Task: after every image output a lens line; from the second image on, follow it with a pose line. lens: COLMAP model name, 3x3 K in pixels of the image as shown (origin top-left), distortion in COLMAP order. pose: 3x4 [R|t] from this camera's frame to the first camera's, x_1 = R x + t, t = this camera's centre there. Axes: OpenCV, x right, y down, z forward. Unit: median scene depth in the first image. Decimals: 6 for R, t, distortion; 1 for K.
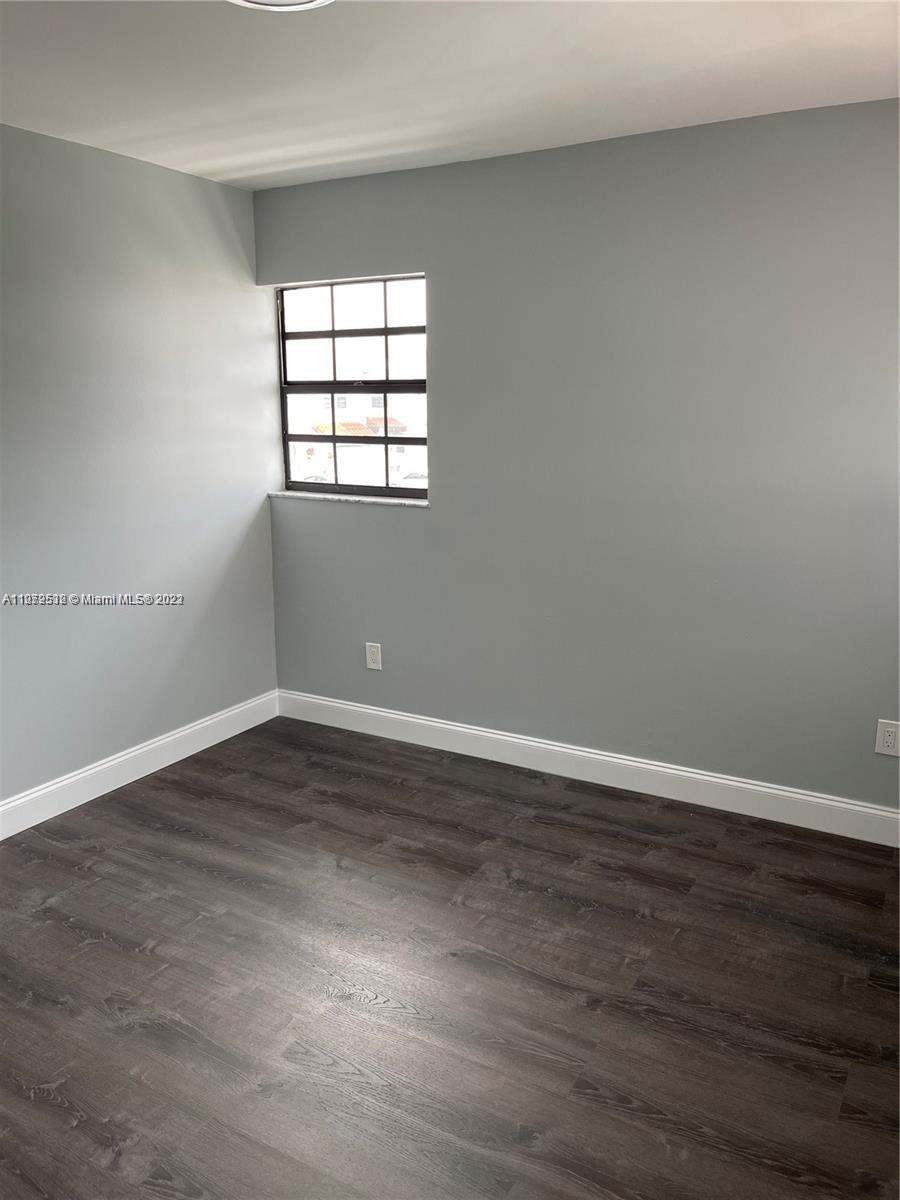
lens RADIAL K [[904.0, 0, 450.0], [0, 904.0, 600.0], [0, 0, 1]] dist [0.077224, -0.100938]
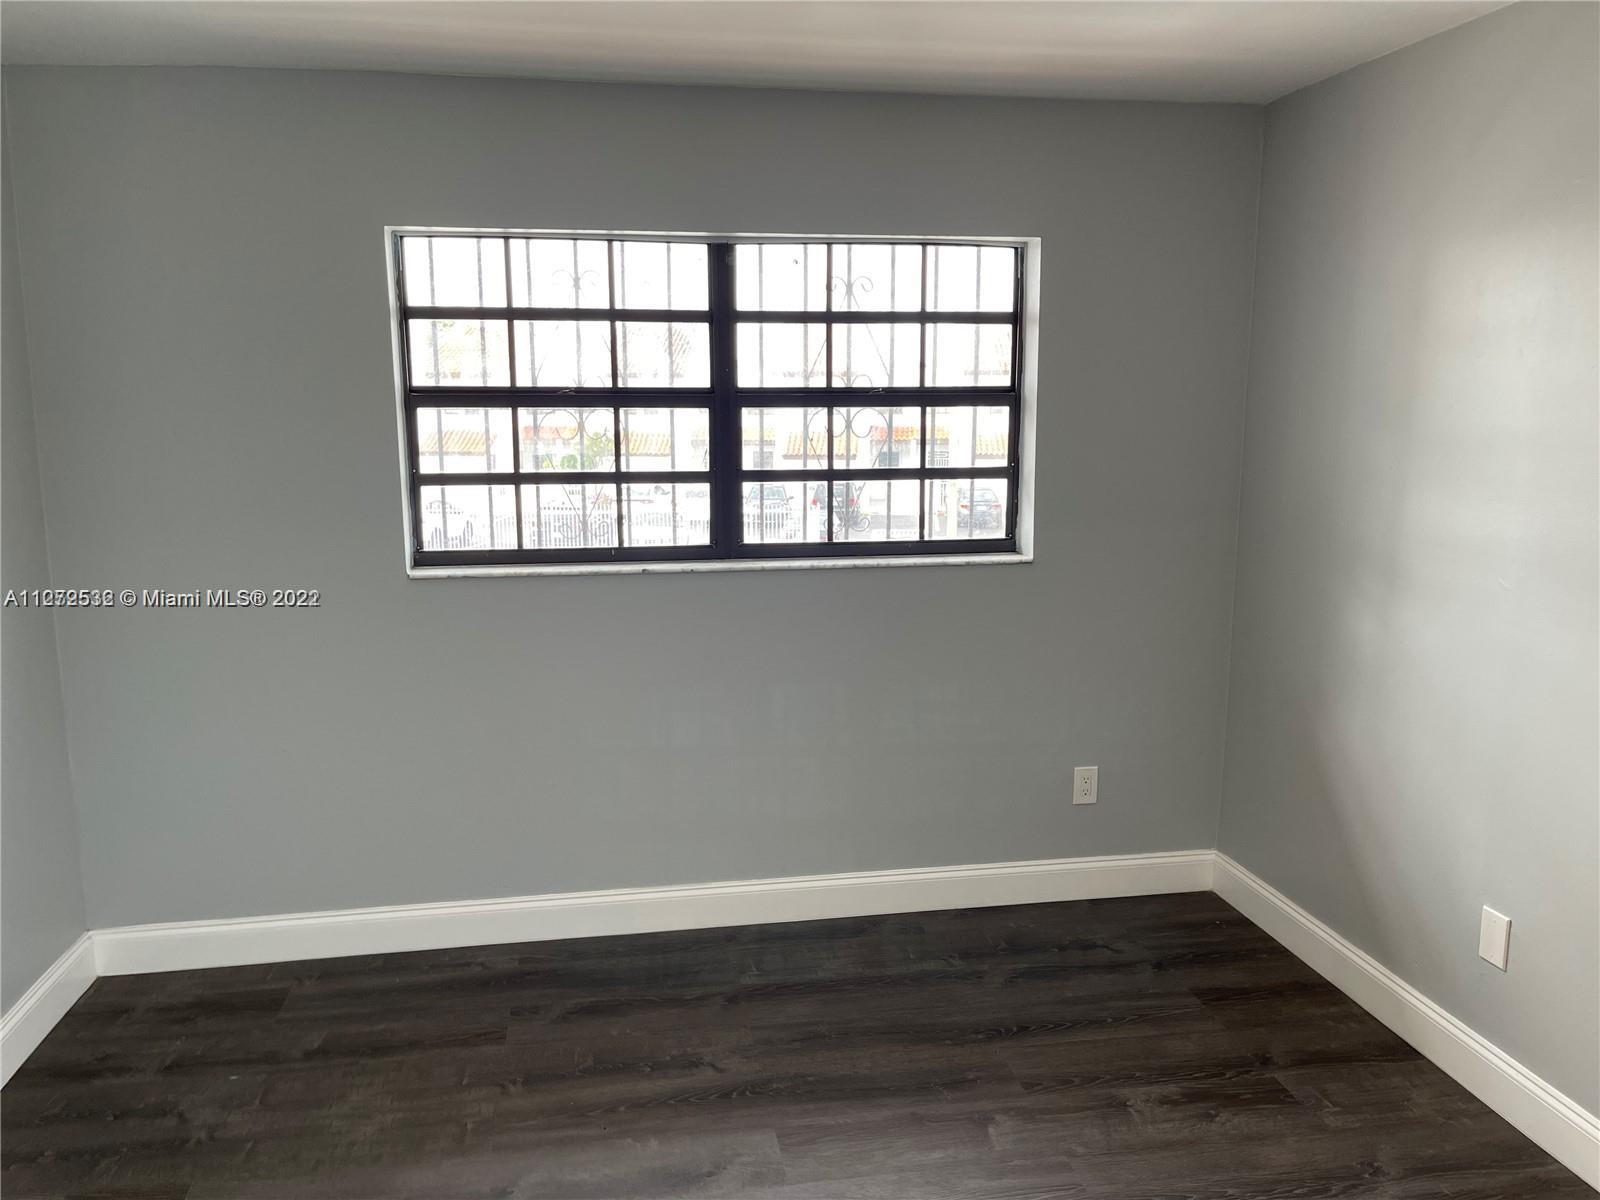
lens RADIAL K [[1143.2, 0, 800.0], [0, 1143.2, 600.0], [0, 0, 1]] dist [0.116263, -0.080297]
pose [[0.784897, -0.099649, 0.611560, -0.645776], [0.137578, 0.990374, -0.015197, -0.077250], [-0.604159, 0.096065, 0.791052, 0.359831]]
